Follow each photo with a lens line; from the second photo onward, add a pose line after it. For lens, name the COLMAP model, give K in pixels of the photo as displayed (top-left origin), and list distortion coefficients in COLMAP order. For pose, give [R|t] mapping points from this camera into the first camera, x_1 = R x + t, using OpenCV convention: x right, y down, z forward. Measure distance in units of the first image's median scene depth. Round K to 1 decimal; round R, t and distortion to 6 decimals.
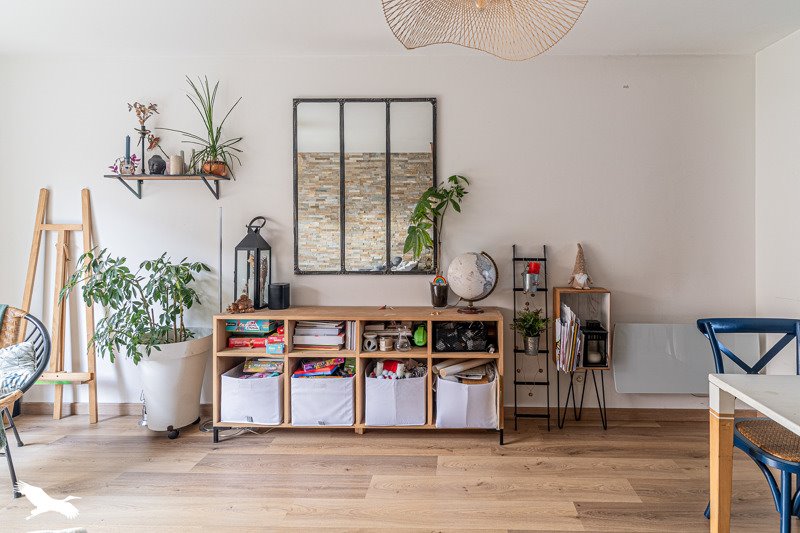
lens RADIAL K [[400.6, 0, 398.2], [0, 400.6, 239.5], [0, 0, 1]] dist [0.002324, 0.000233]
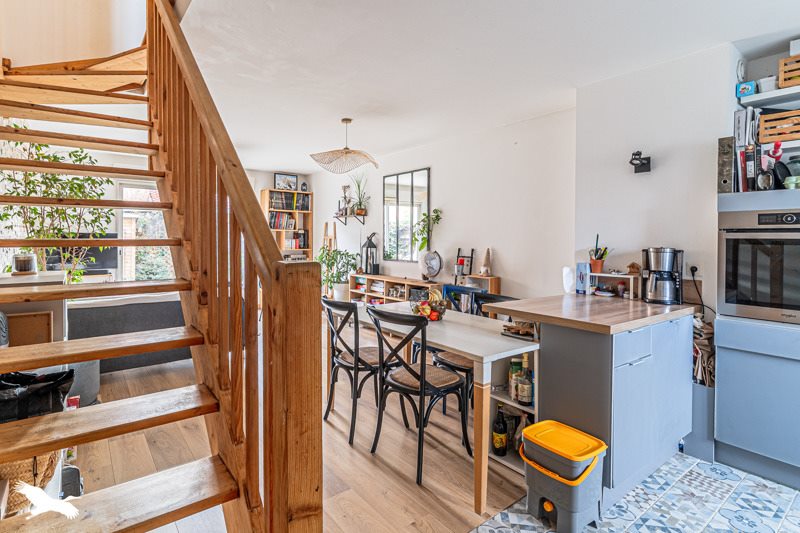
lens RADIAL K [[400.6, 0, 398.2], [0, 400.6, 239.5], [0, 0, 1]] dist [0.002324, 0.000233]
pose [[0.633899, 0.007344, -0.773381, 1.438678], [0.002342, 0.999932, 0.011415, -0.043505], [0.773412, -0.009047, 0.633839, -0.280639]]
